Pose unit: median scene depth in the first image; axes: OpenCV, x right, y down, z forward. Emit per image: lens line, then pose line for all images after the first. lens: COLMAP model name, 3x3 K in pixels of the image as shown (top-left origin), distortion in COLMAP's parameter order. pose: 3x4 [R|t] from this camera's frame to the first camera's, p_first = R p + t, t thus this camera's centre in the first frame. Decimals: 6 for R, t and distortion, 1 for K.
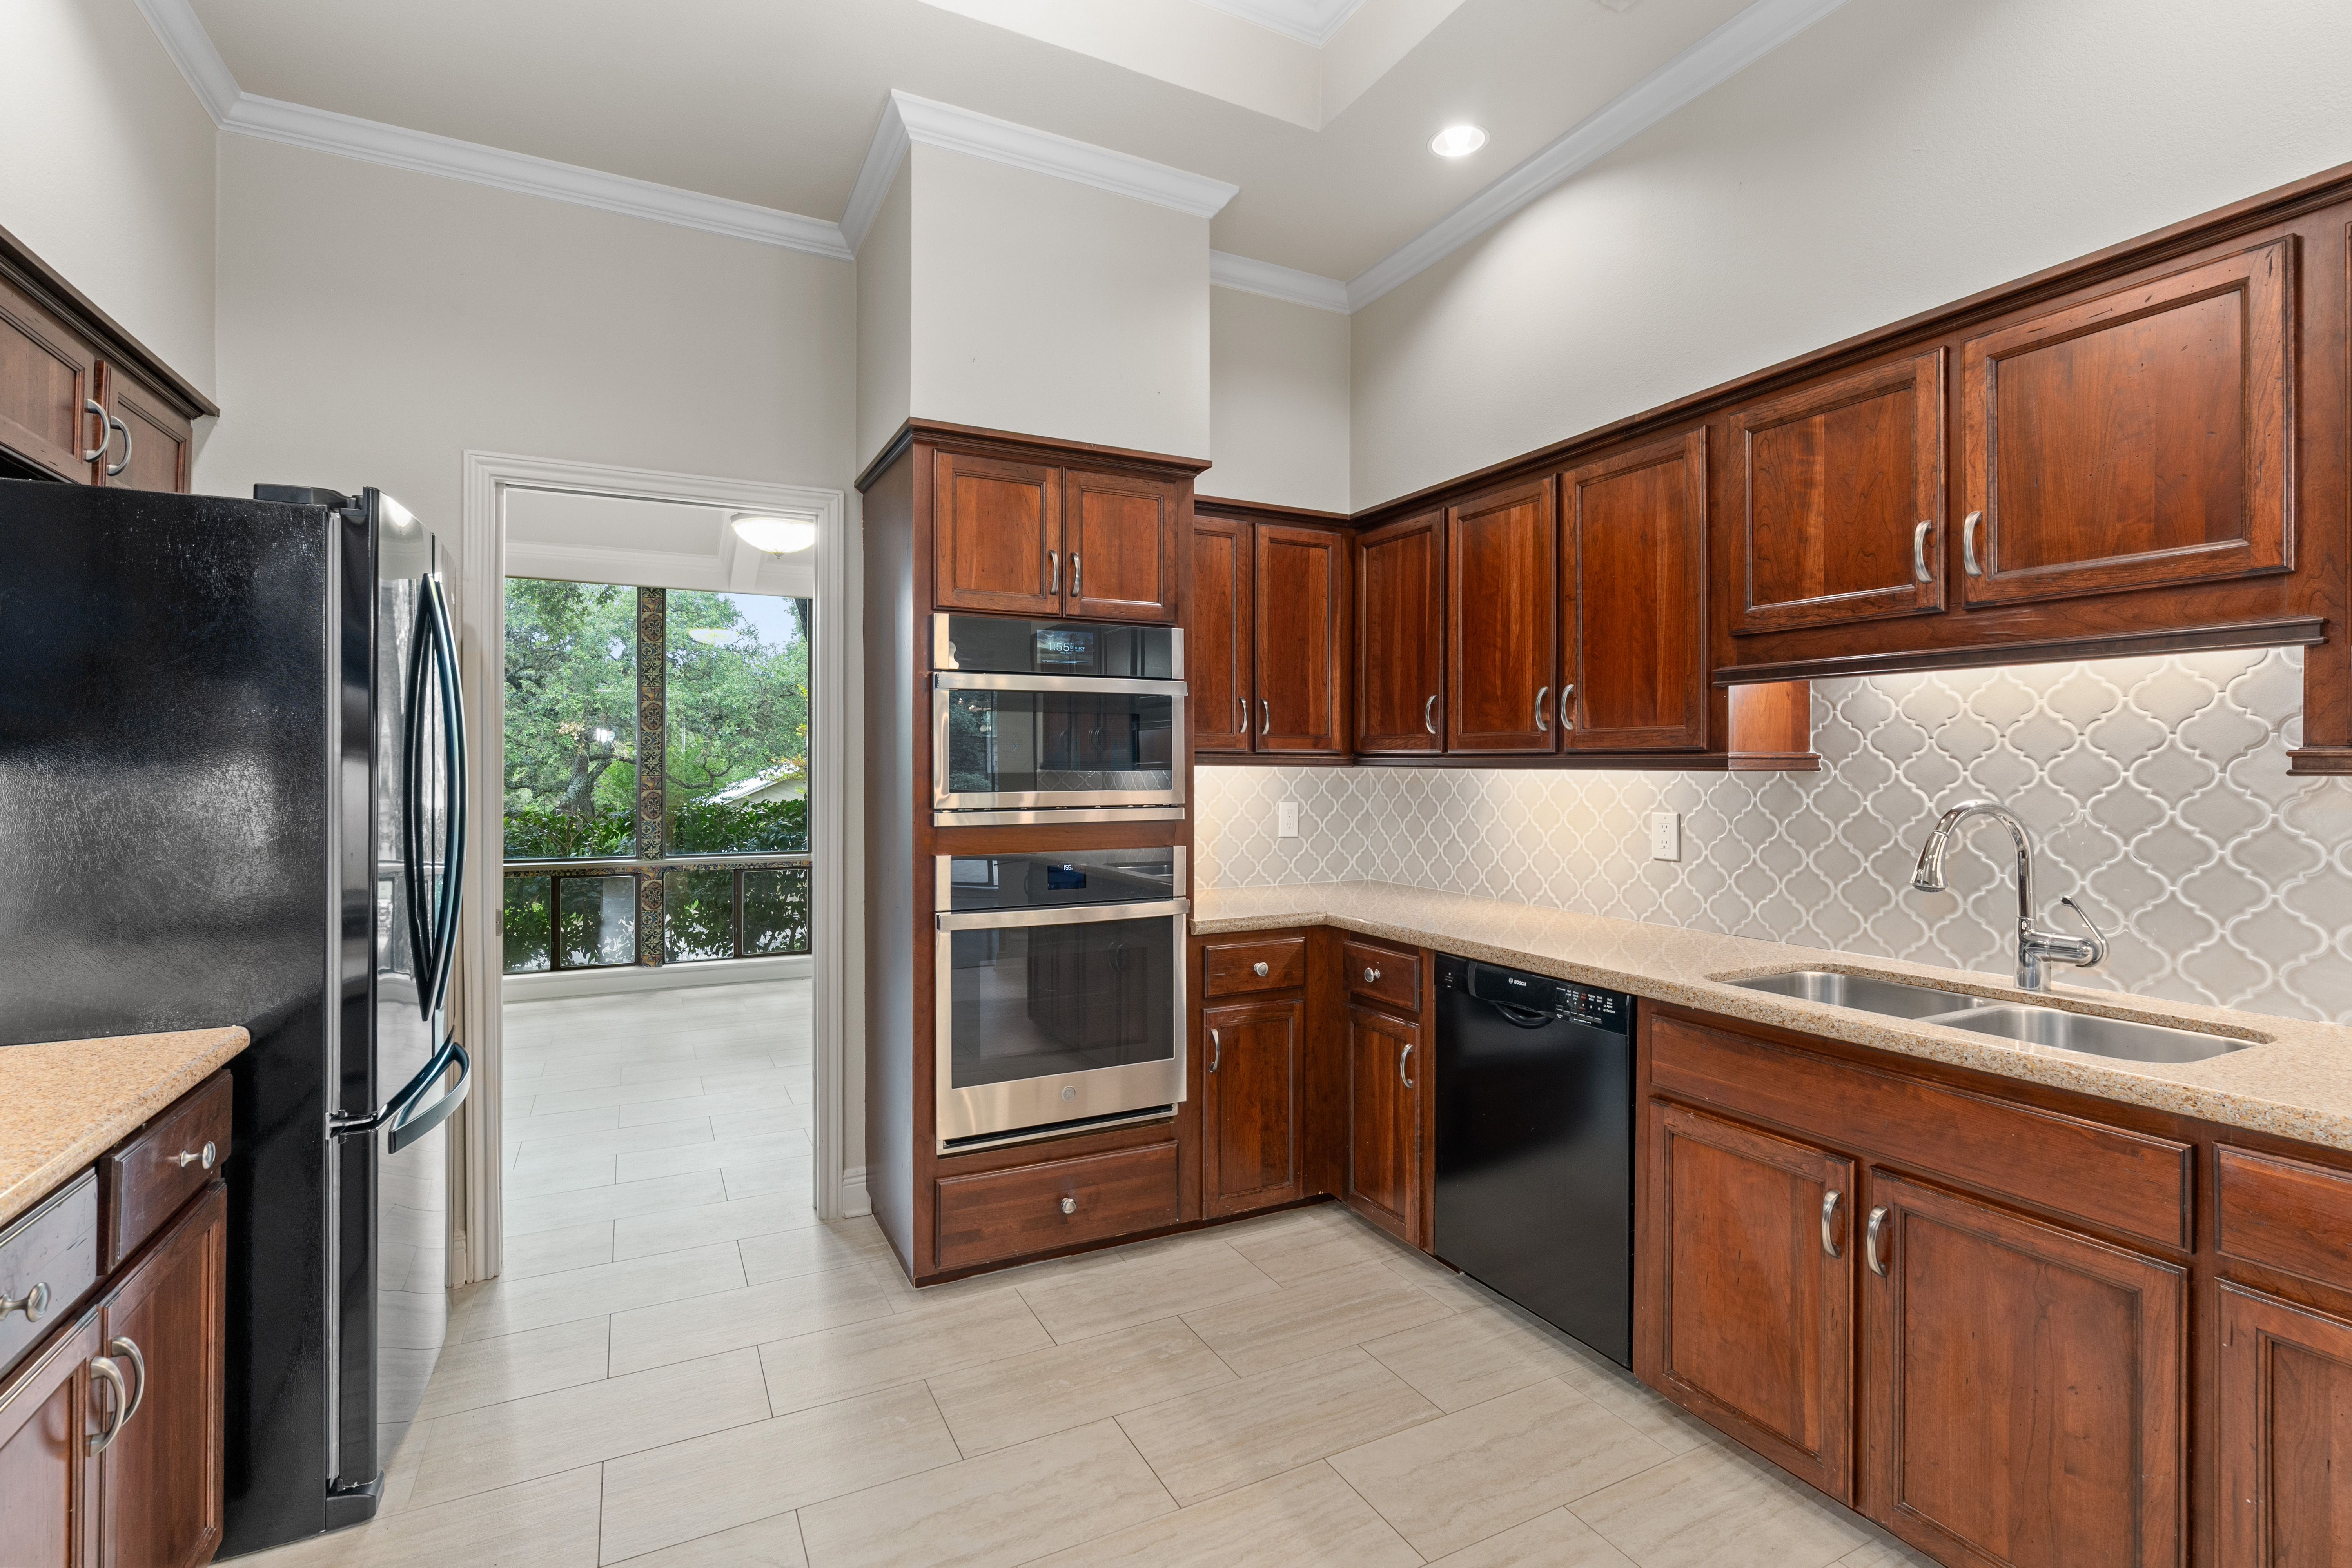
lens RADIAL K [[1070.7, 0, 1172.9], [0, 1070.7, 764.2], [0, 0, 1]] dist [-0.002288, -0.000220]
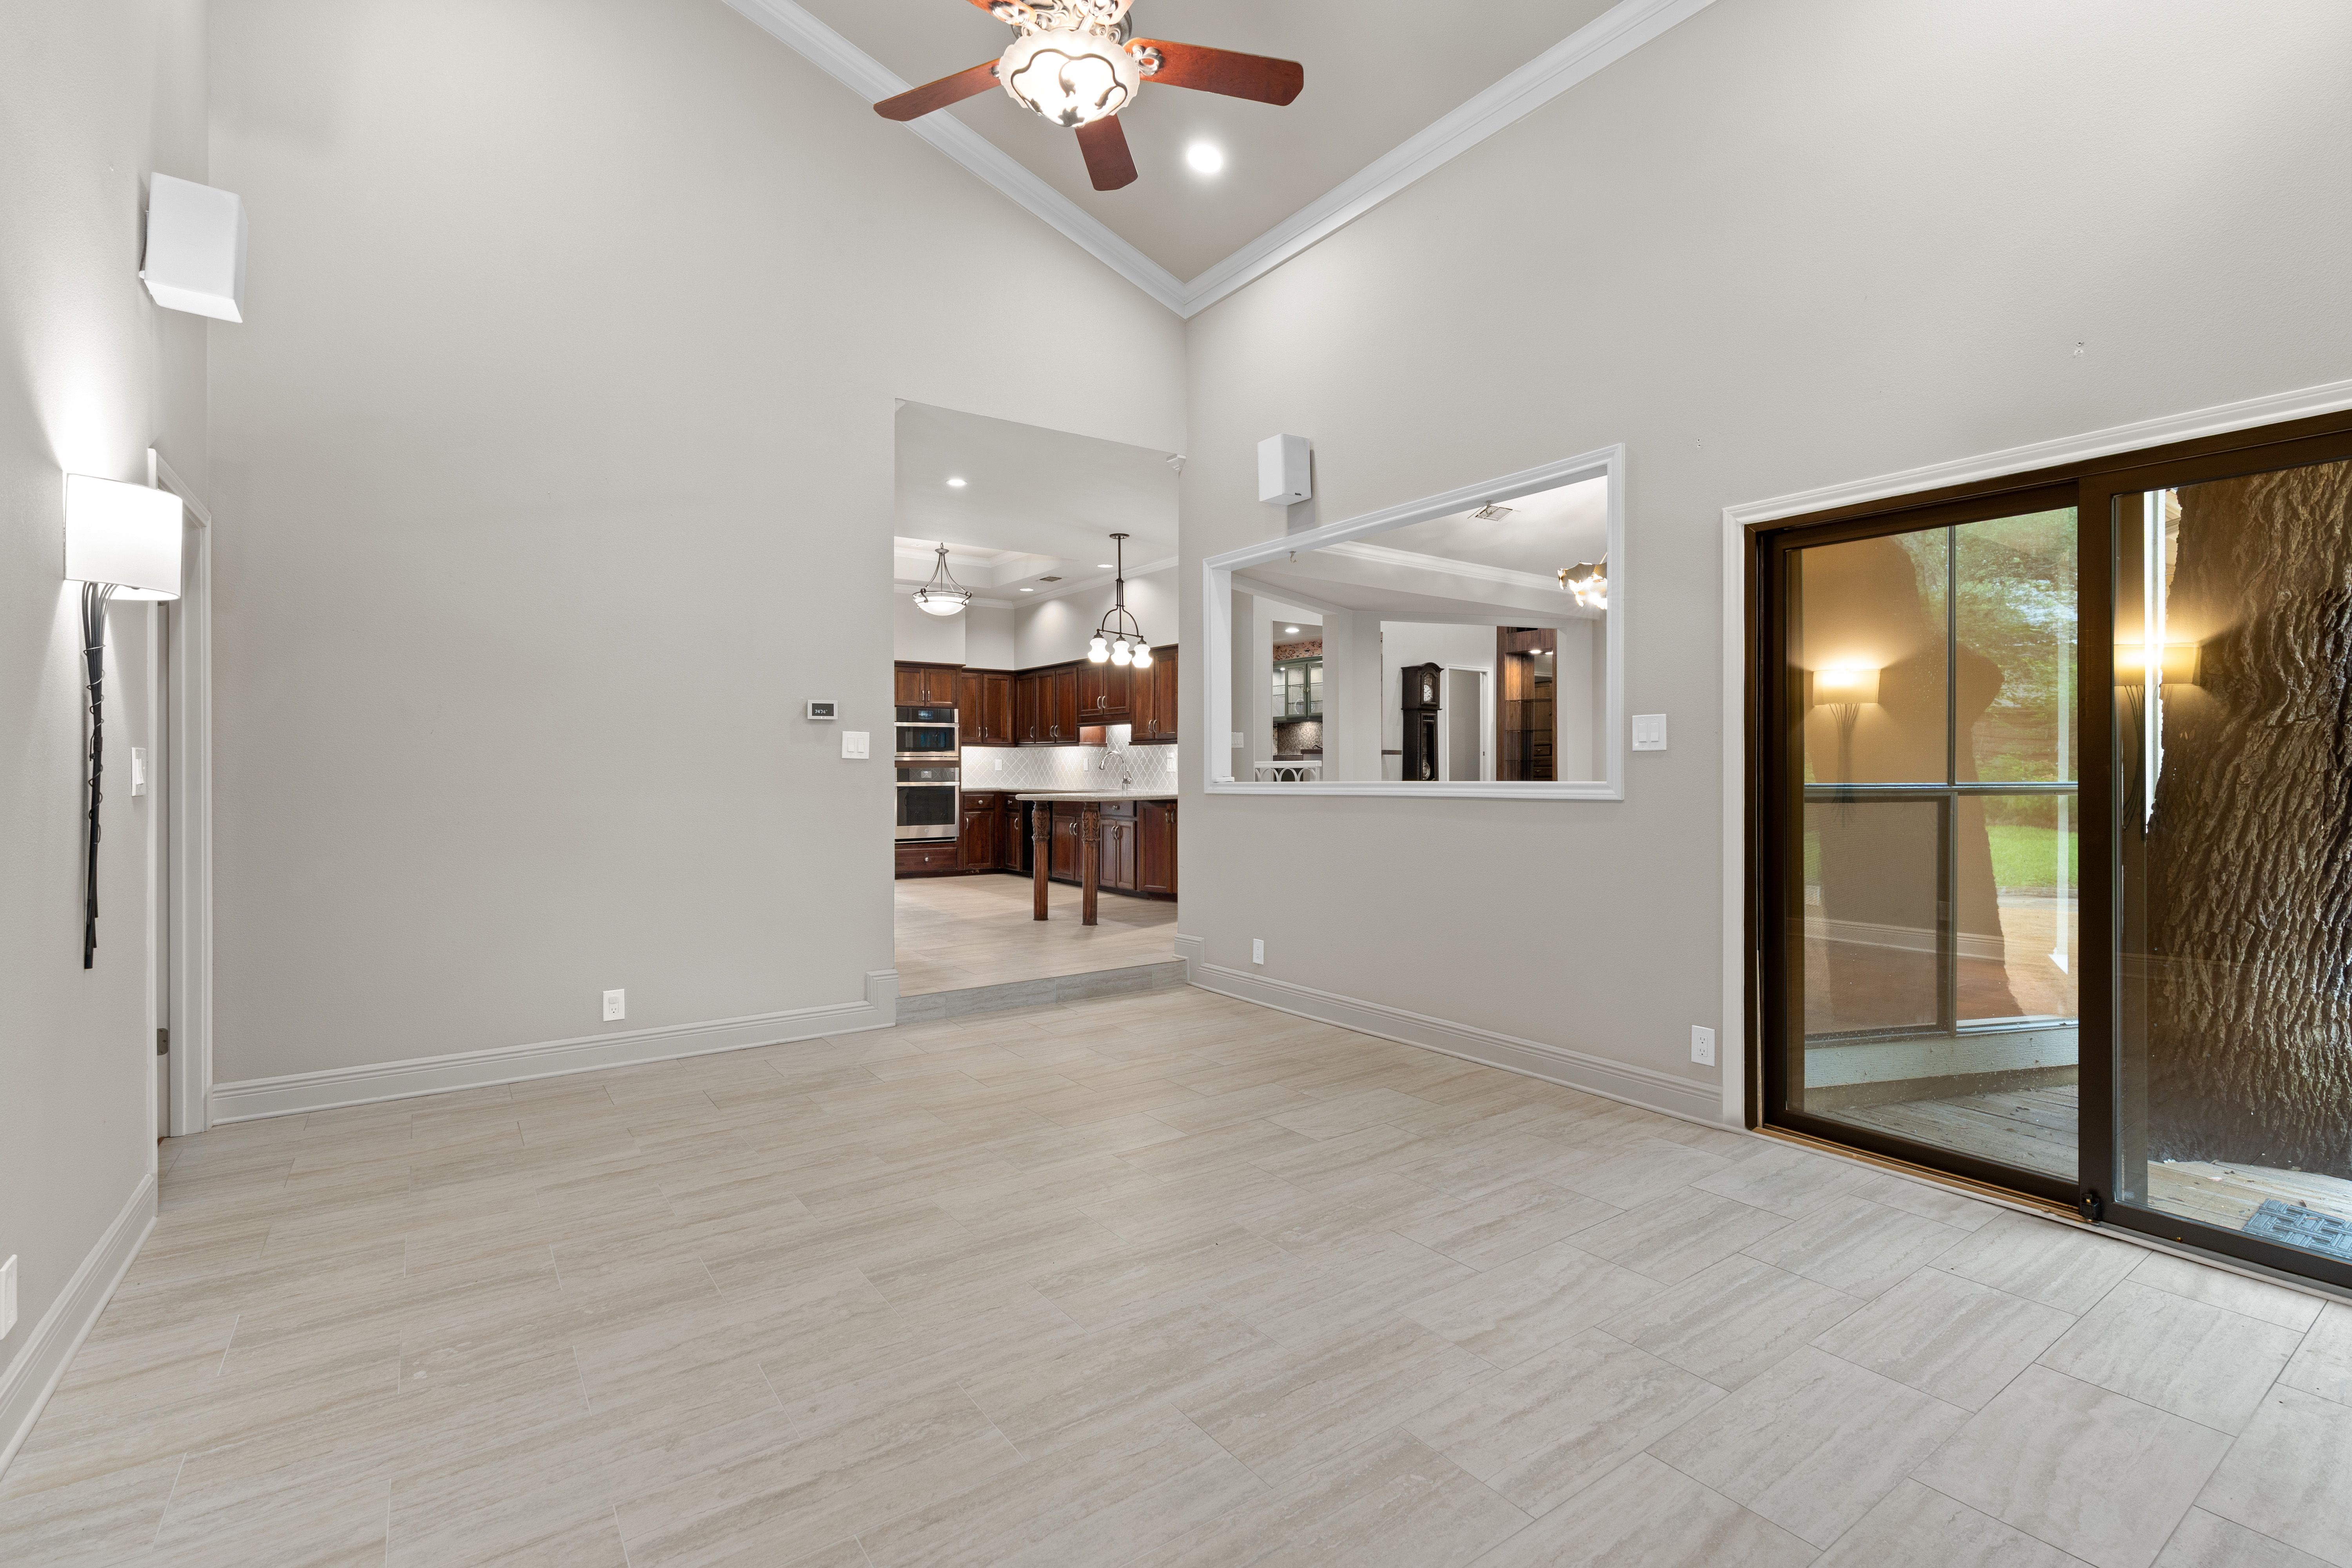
lens RADIAL K [[1070.7, 0, 1172.9], [0, 1070.7, 764.2], [0, 0, 1]] dist [-0.002288, -0.000220]
pose [[0.990424, -0.000062, 0.138058, 0.240011], [0.000101, 1.000000, -0.000275, 0.067123], [-0.138058, 0.000286, 0.990424, -2.838046]]
